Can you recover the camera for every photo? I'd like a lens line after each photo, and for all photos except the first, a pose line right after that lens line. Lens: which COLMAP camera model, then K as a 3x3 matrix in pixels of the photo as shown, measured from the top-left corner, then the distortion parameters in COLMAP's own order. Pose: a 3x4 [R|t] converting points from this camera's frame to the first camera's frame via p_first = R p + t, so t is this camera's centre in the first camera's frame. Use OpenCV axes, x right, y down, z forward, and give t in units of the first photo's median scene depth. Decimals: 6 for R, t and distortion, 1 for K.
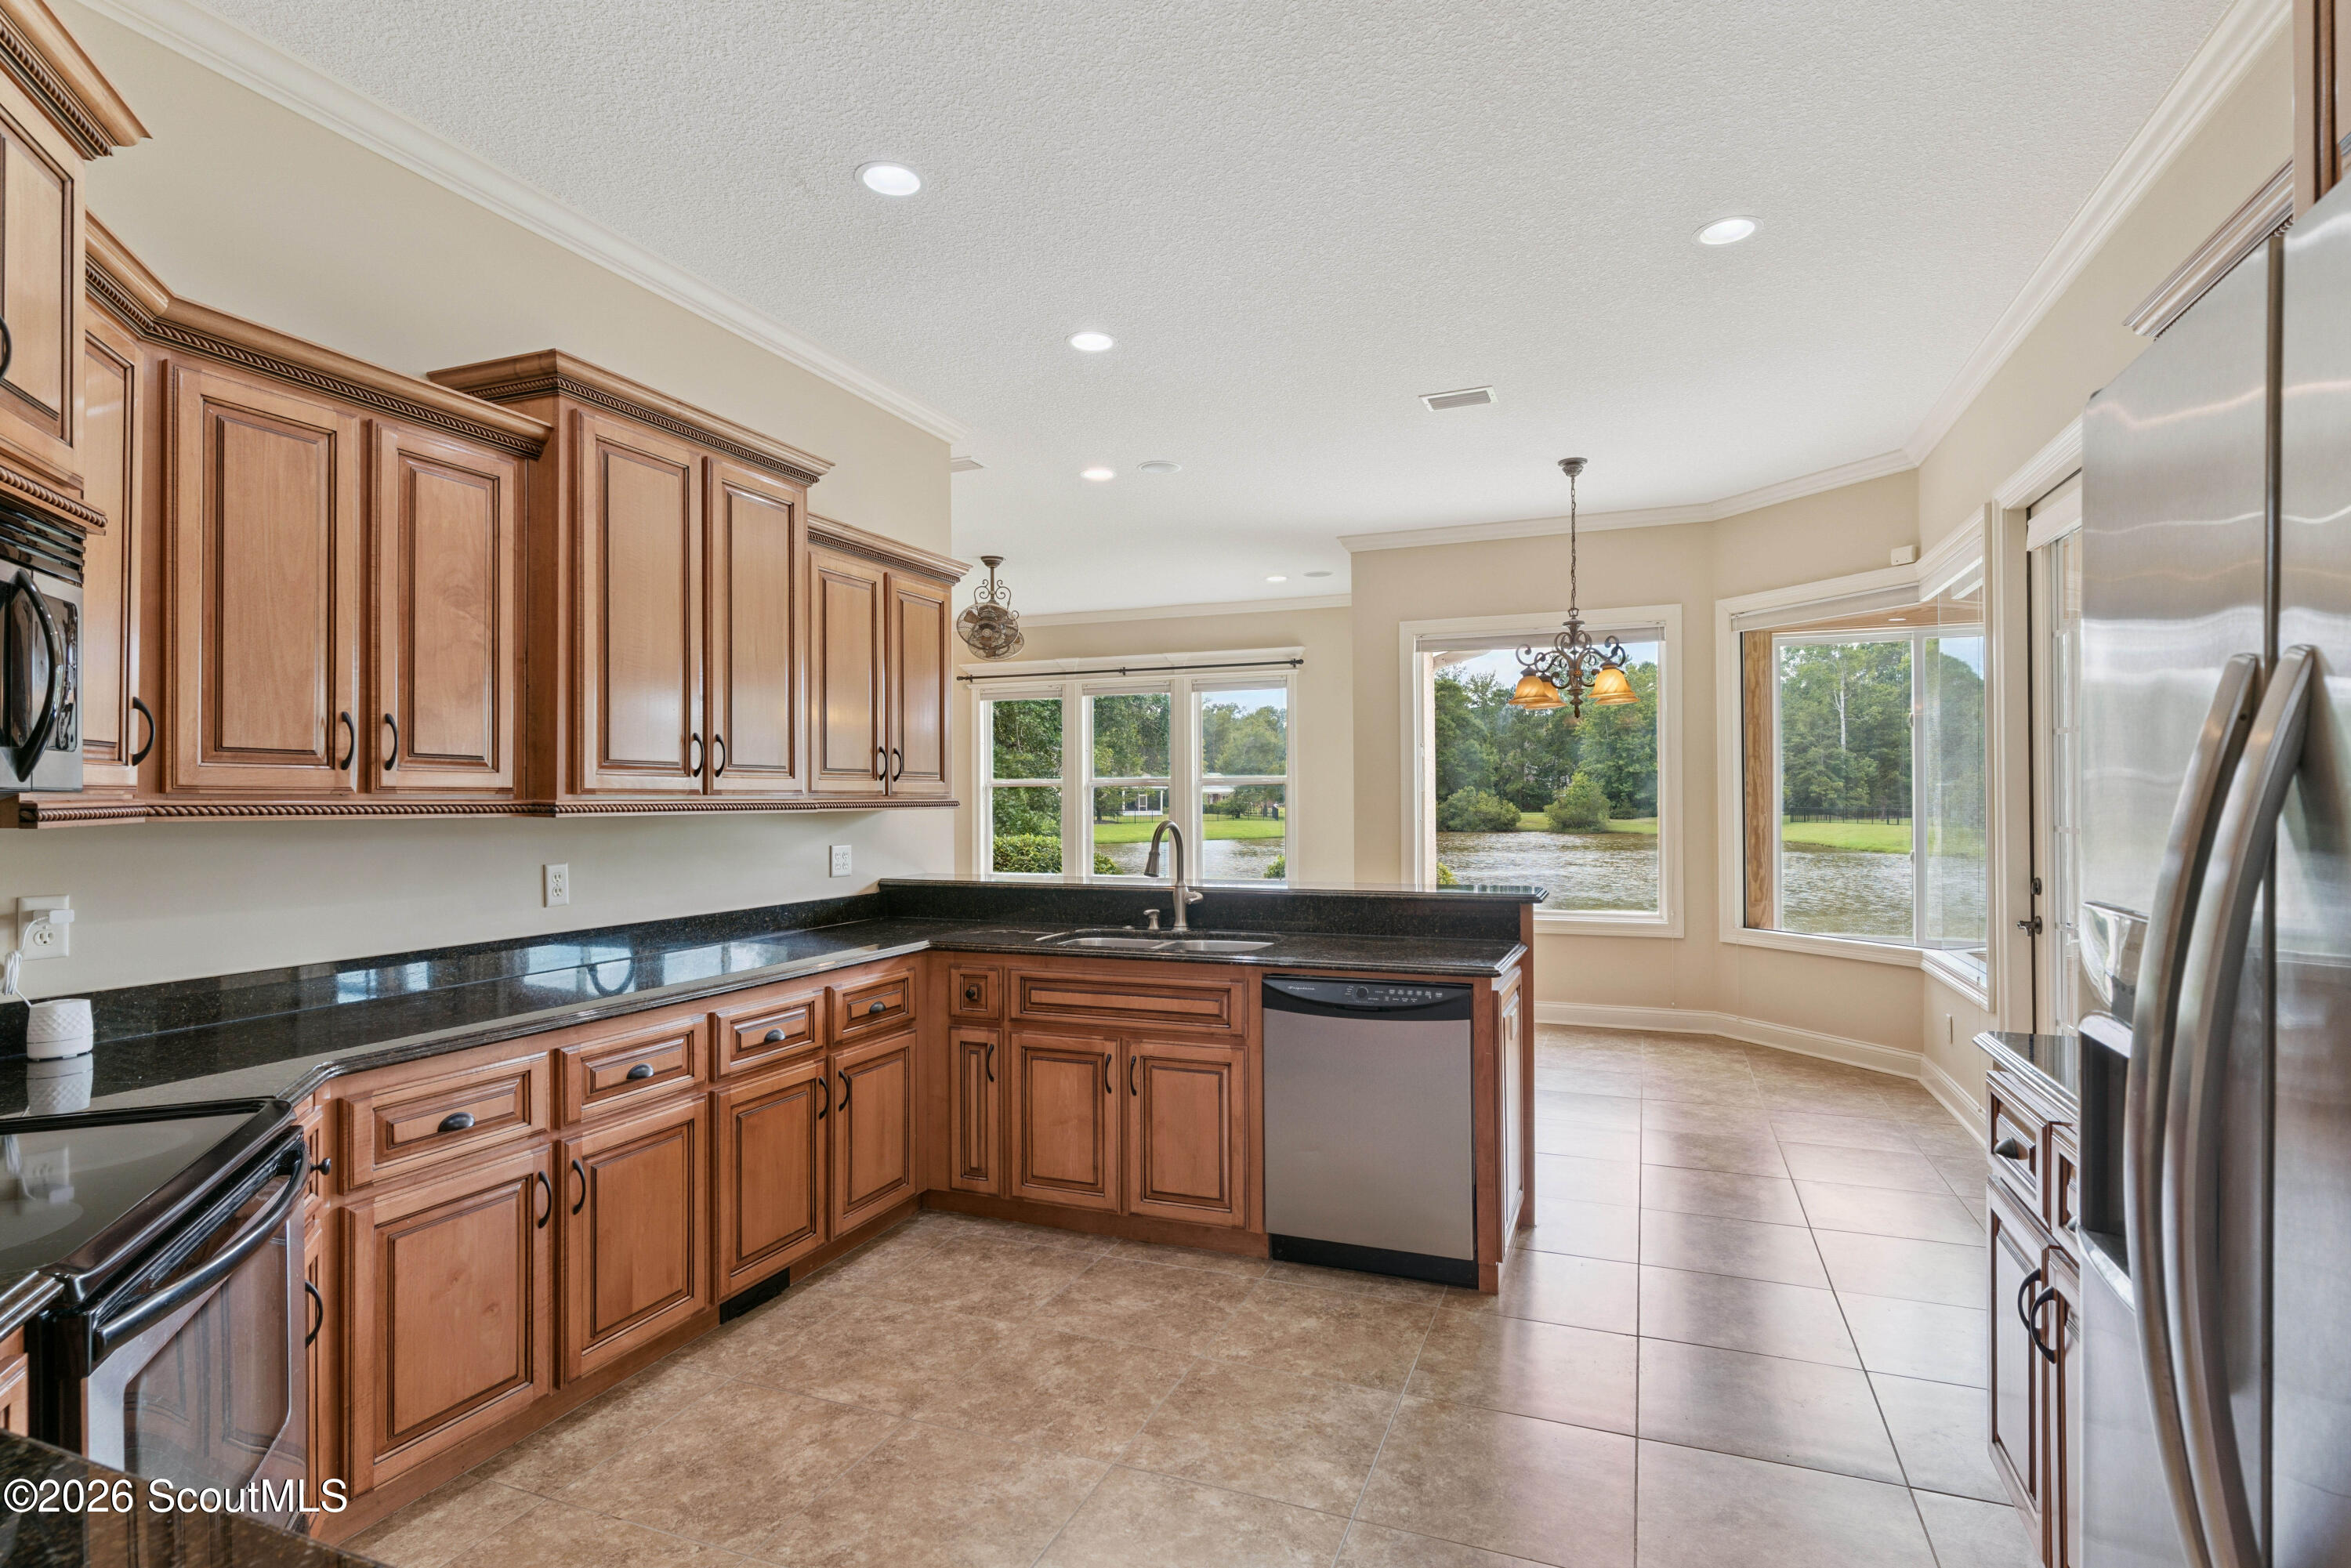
lens RADIAL K [[1173.2, 0, 1184.7], [0, 1173.2, 788.0], [0, 0, 1]] dist [0.004280, -0.000632]
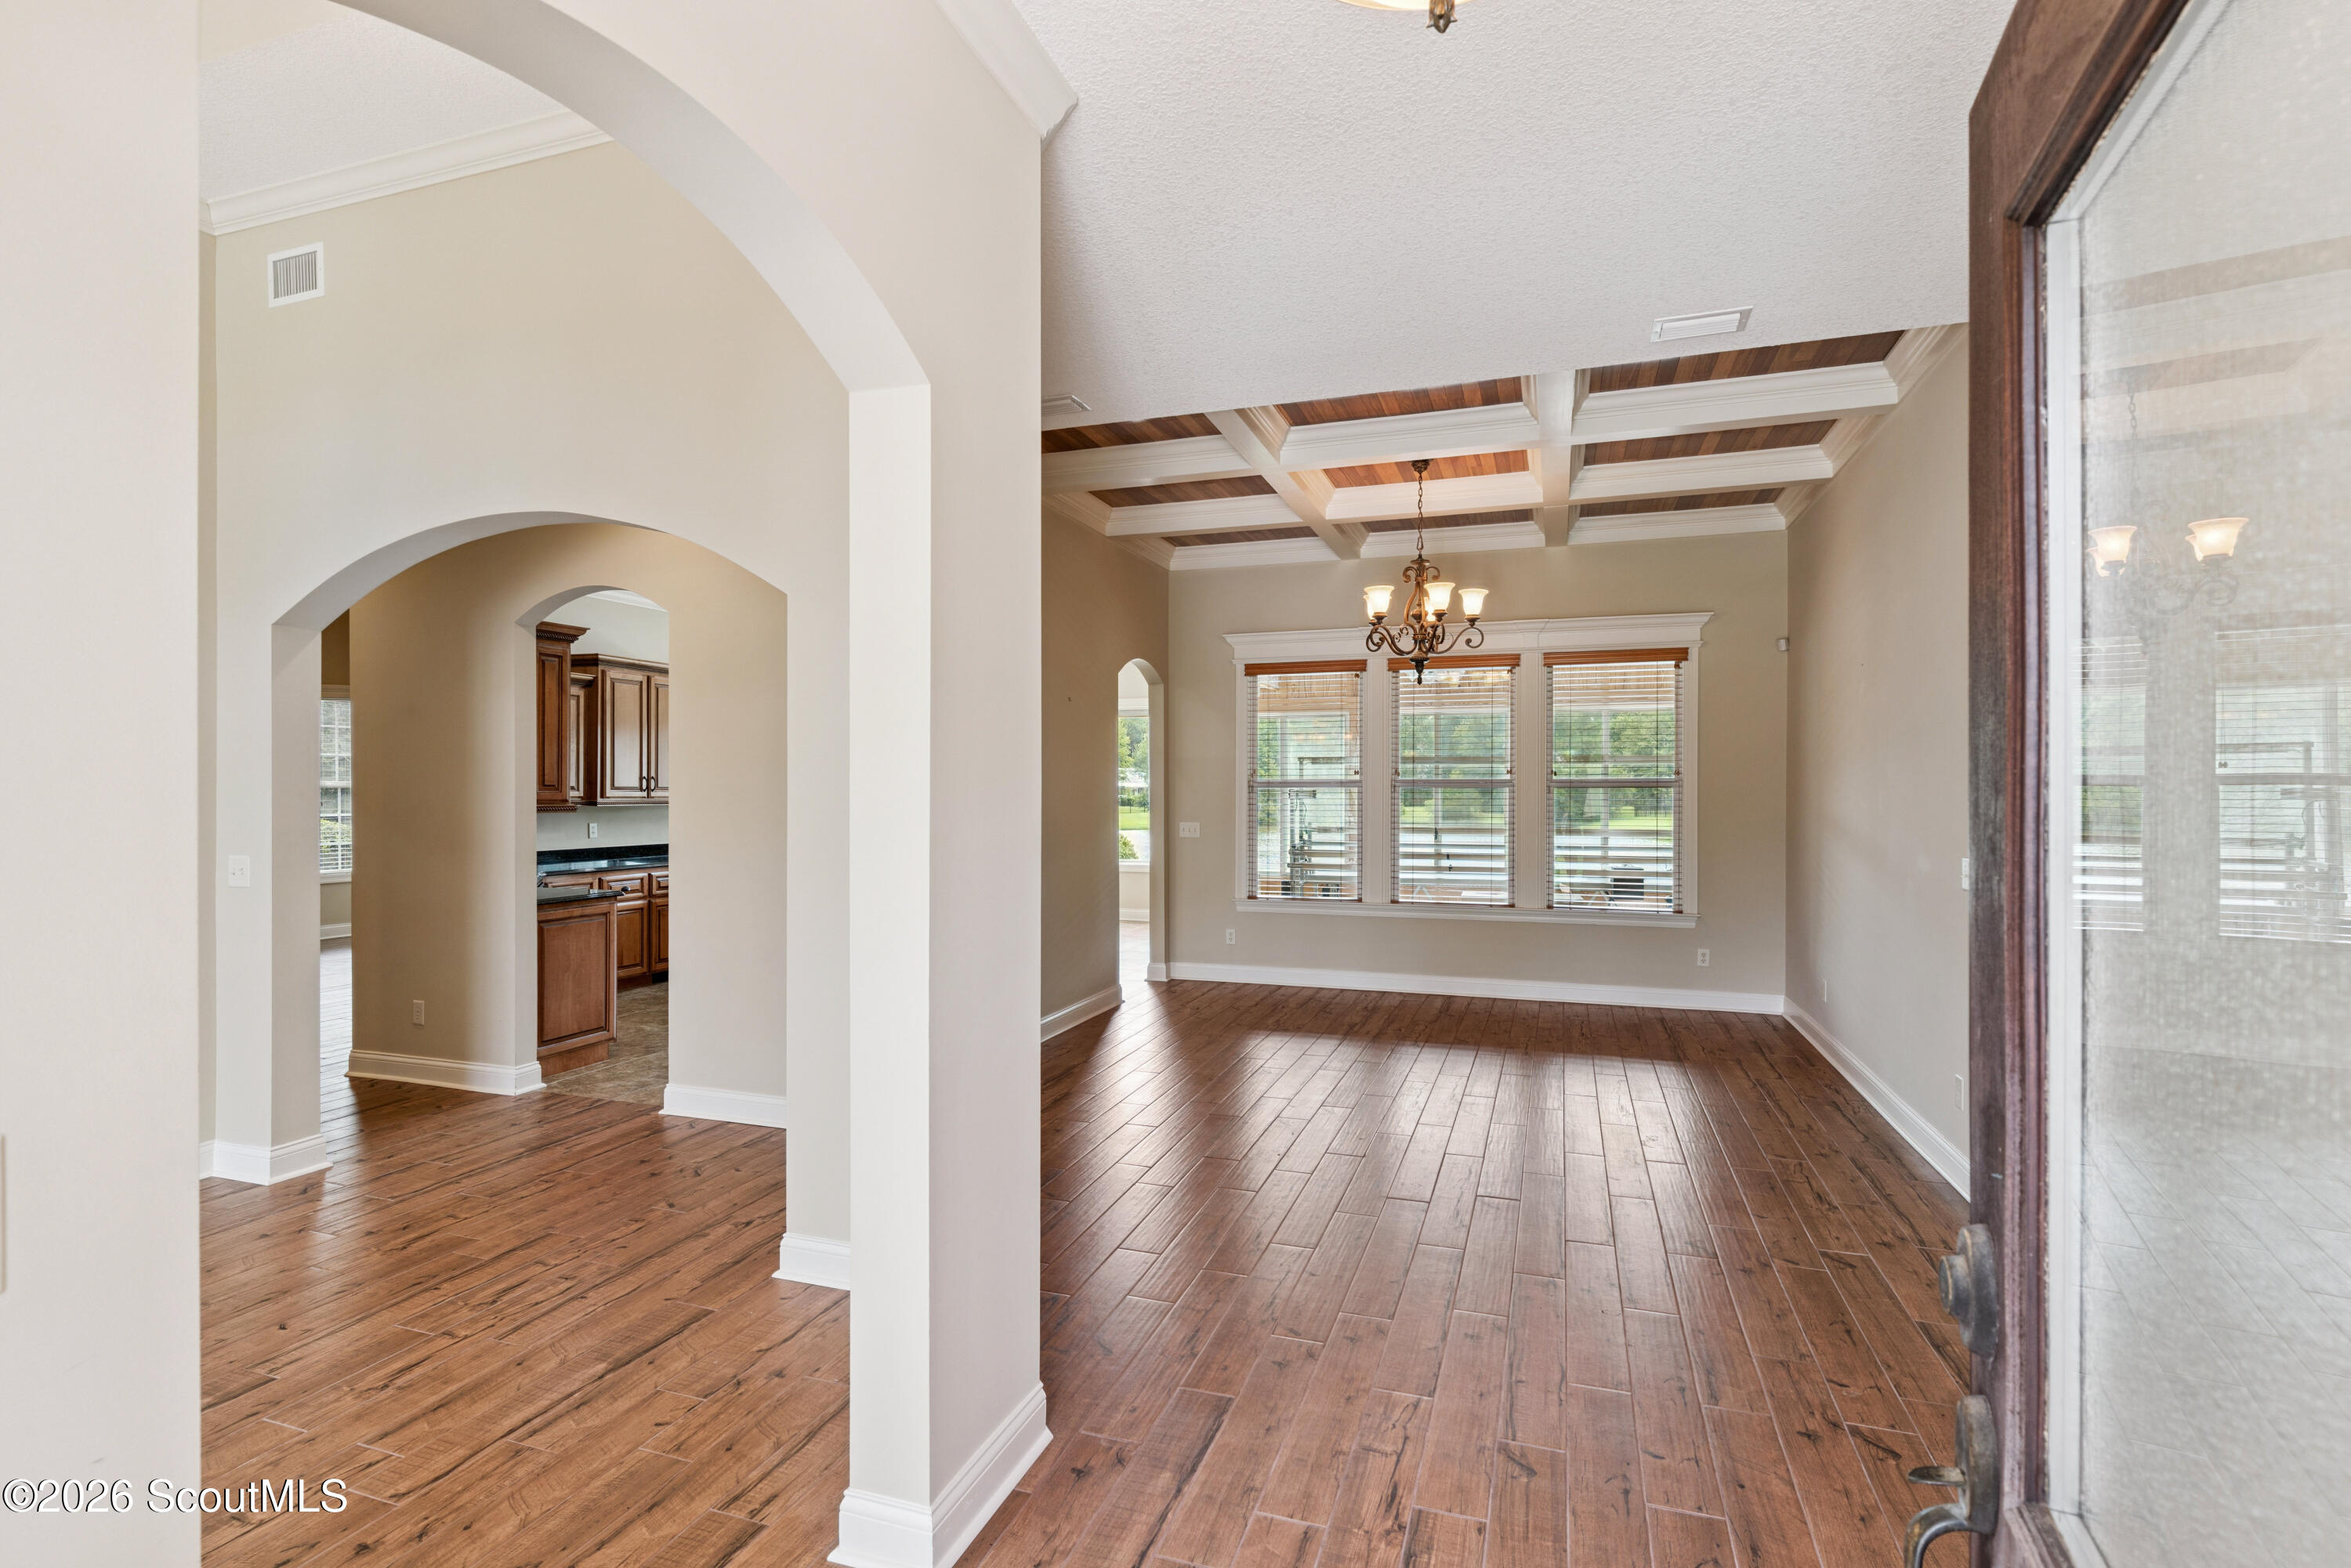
lens RADIAL K [[1116.9, 0, 1165.1], [0, 1116.9, 793.2], [0, 0, 1]] dist [-0.001763, 0.001014]
pose [[0.999459, 0.007891, 0.031928, 0.211199], [-0.008159, 0.999932, 0.008280, -0.011009], [-0.031861, -0.008536, 0.999456, -0.485499]]
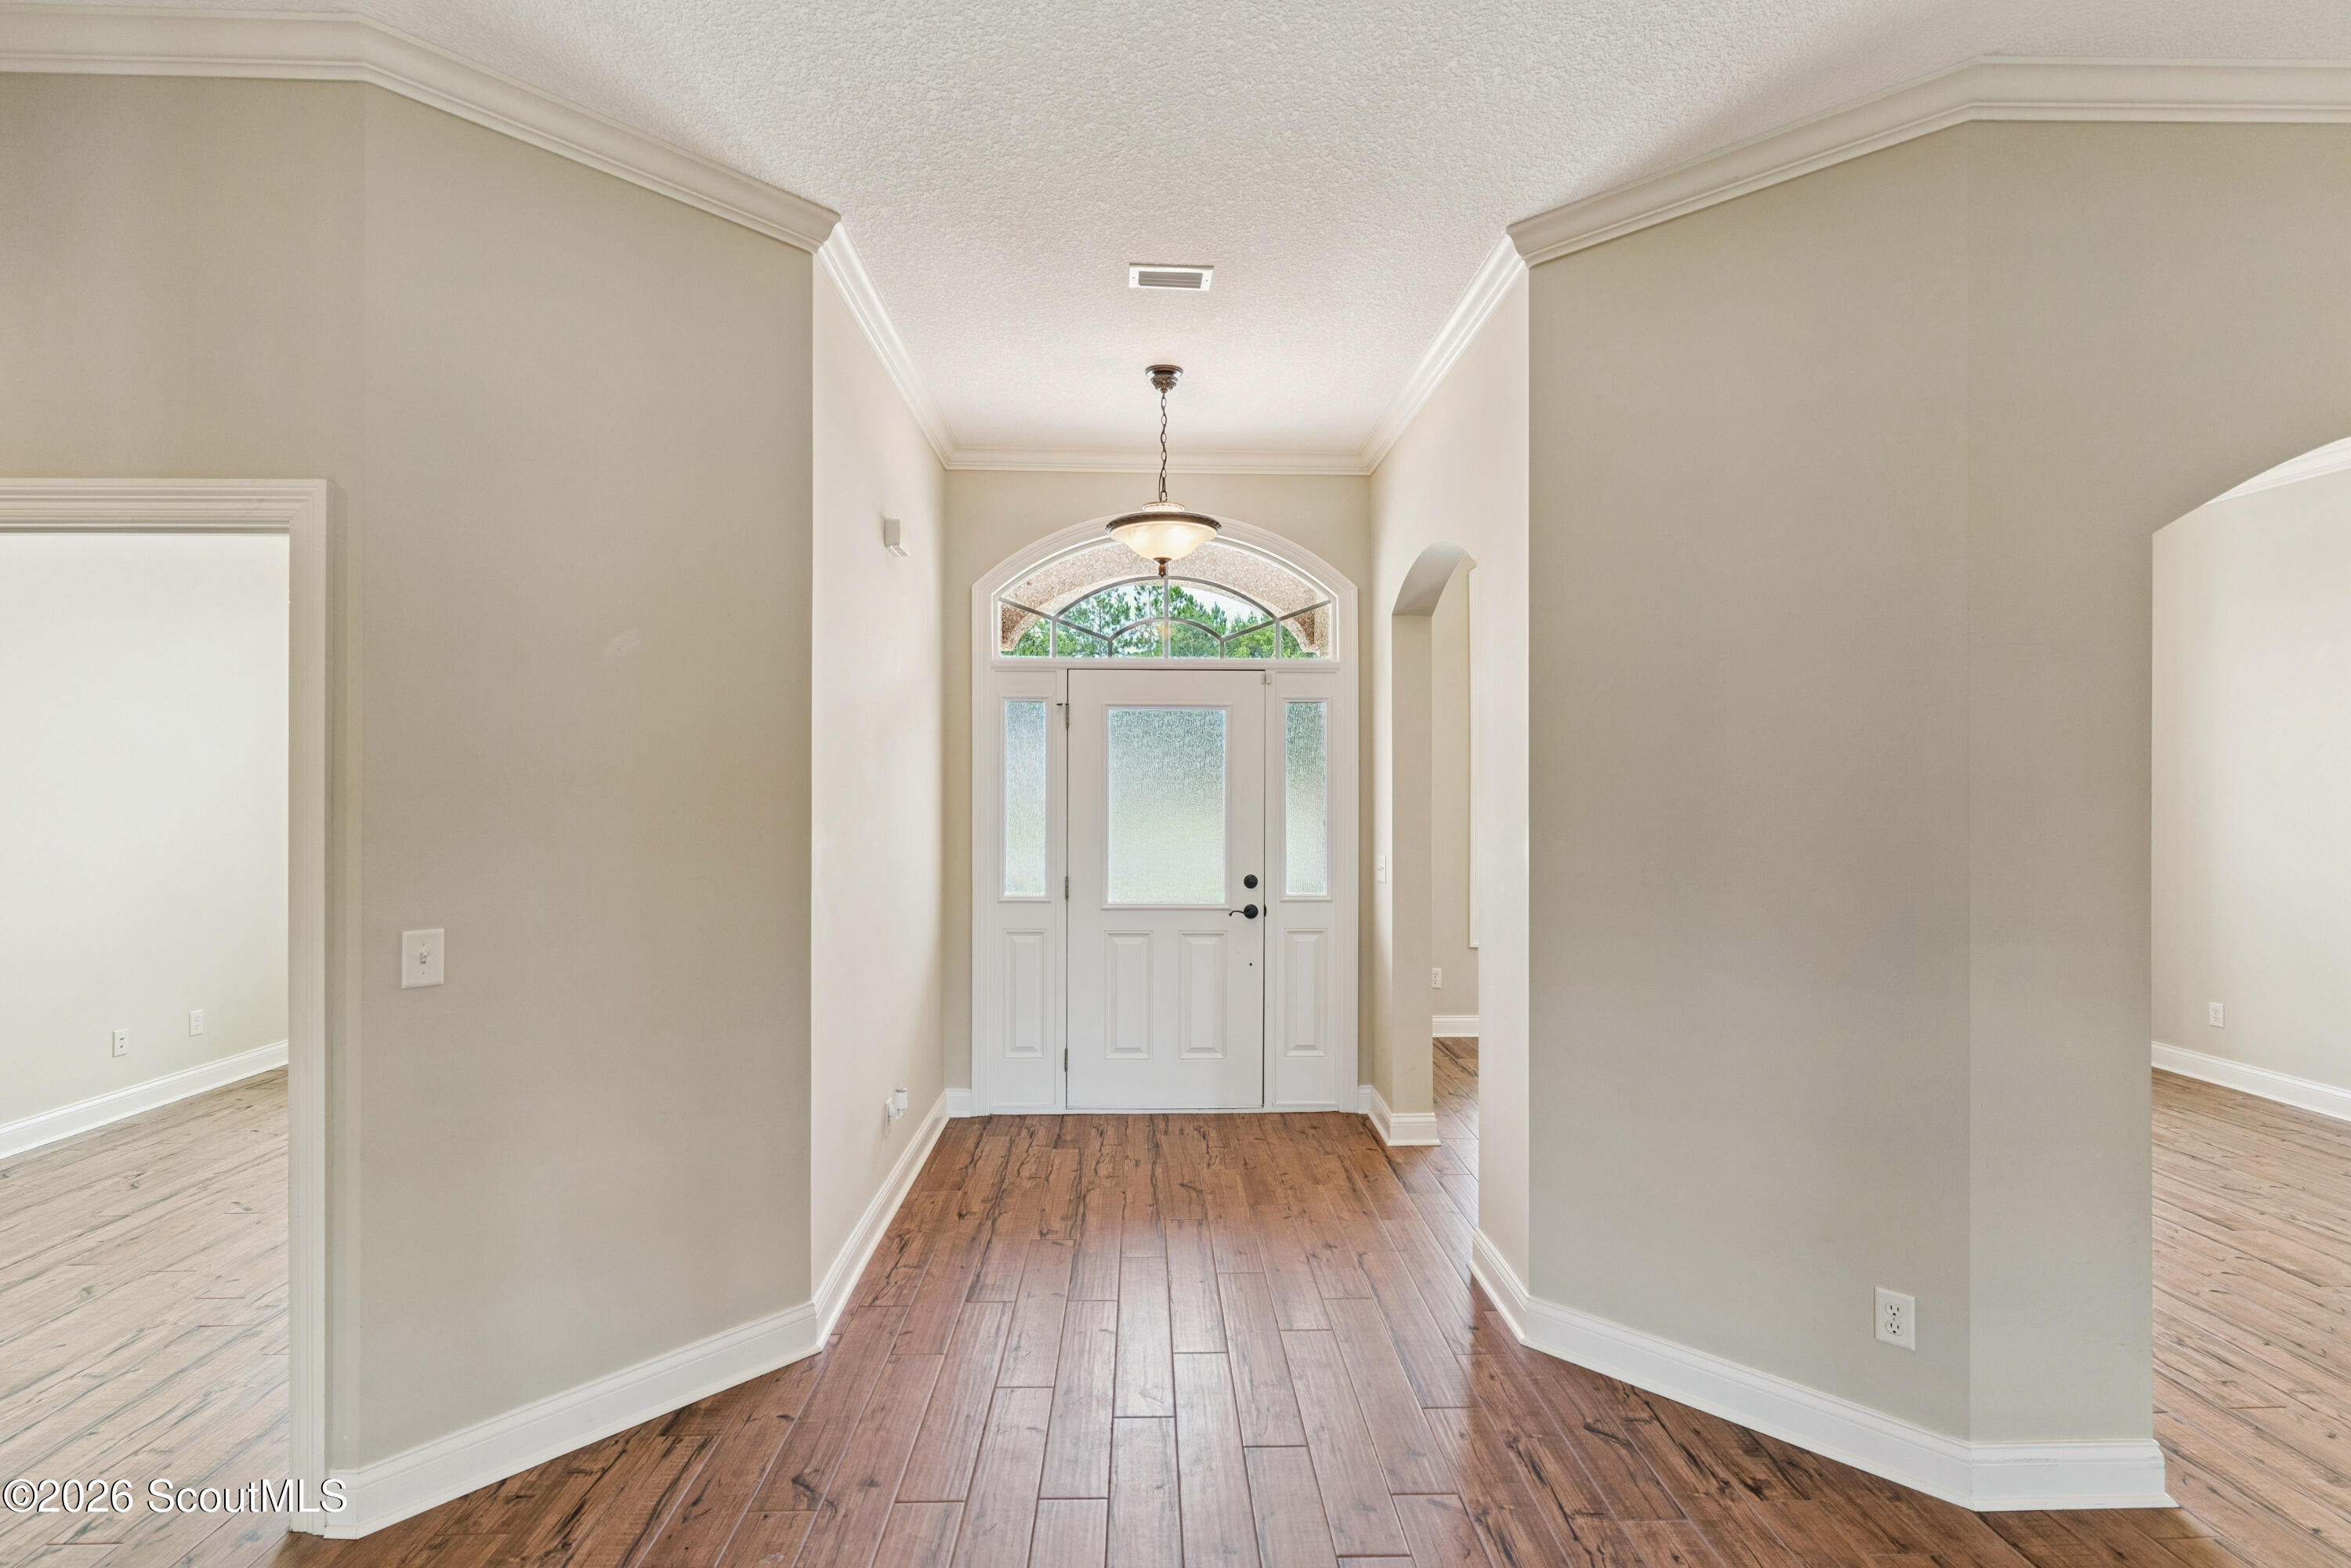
lens RADIAL K [[1116.9, 0, 1171.9], [0, 1116.9, 805.7], [0, 0, 1]] dist [-0.001763, 0.001014]
pose [[-0.921377, 0.010278, -0.388535, 0.378855], [0.006060, 0.999909, 0.012081, -0.012646], [0.388624, 0.008776, -0.921355, -0.044037]]
